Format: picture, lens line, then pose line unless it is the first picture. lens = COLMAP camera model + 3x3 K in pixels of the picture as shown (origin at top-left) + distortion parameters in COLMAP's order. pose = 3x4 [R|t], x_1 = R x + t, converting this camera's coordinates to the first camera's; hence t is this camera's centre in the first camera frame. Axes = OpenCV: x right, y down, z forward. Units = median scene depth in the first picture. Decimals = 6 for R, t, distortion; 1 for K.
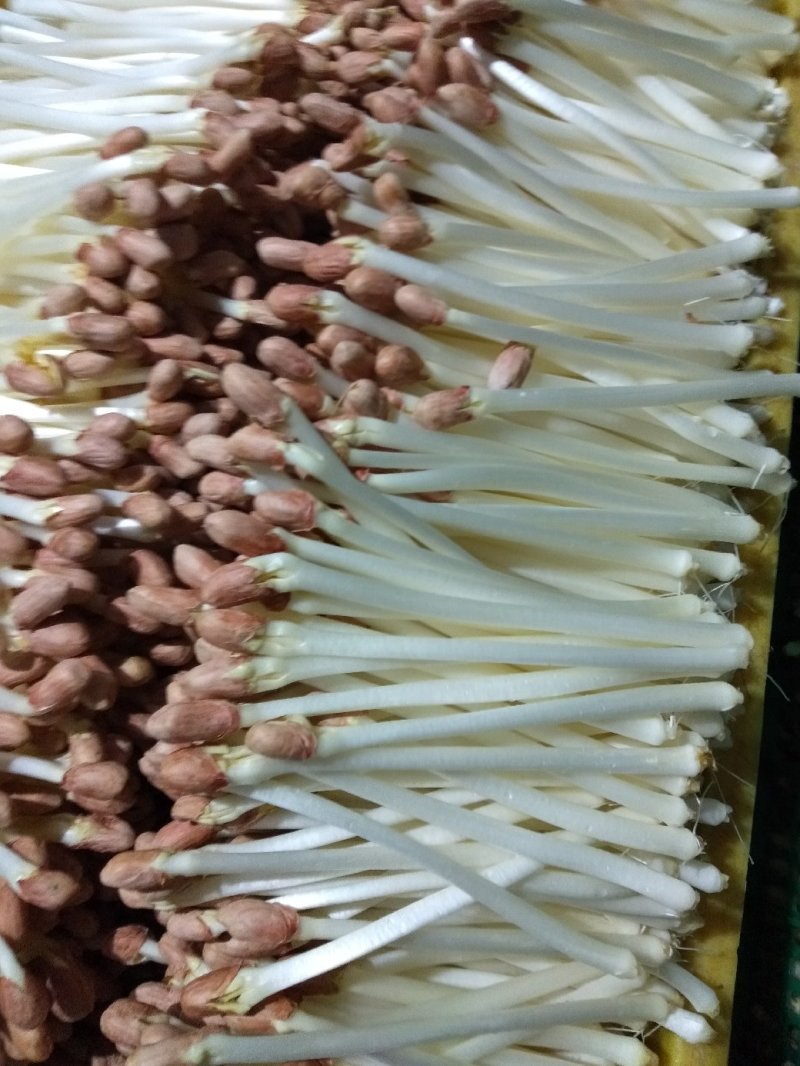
lens RADIAL K [[805.9, 0, 411.8], [0, 805.9, 536.6], [0, 0, 1]] dist [0.074065, -0.157891]
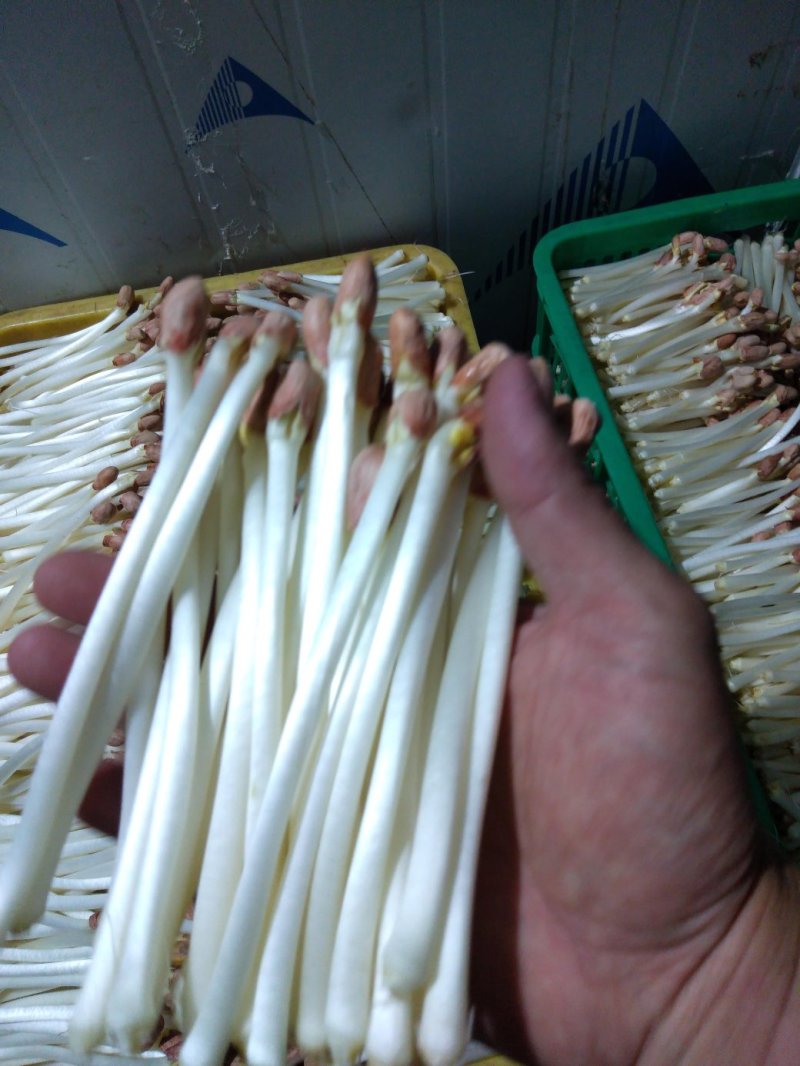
lens RADIAL K [[778.3, 0, 400.3], [0, 778.3, 534.1], [0, 0, 1]] dist [-0.001416, -0.007158]
pose [[0.926527, -0.355151, 0.124157, -0.014881], [0.373462, 0.908132, -0.189269, 0.206459], [-0.045532, 0.221731, 0.974044, -0.720395]]
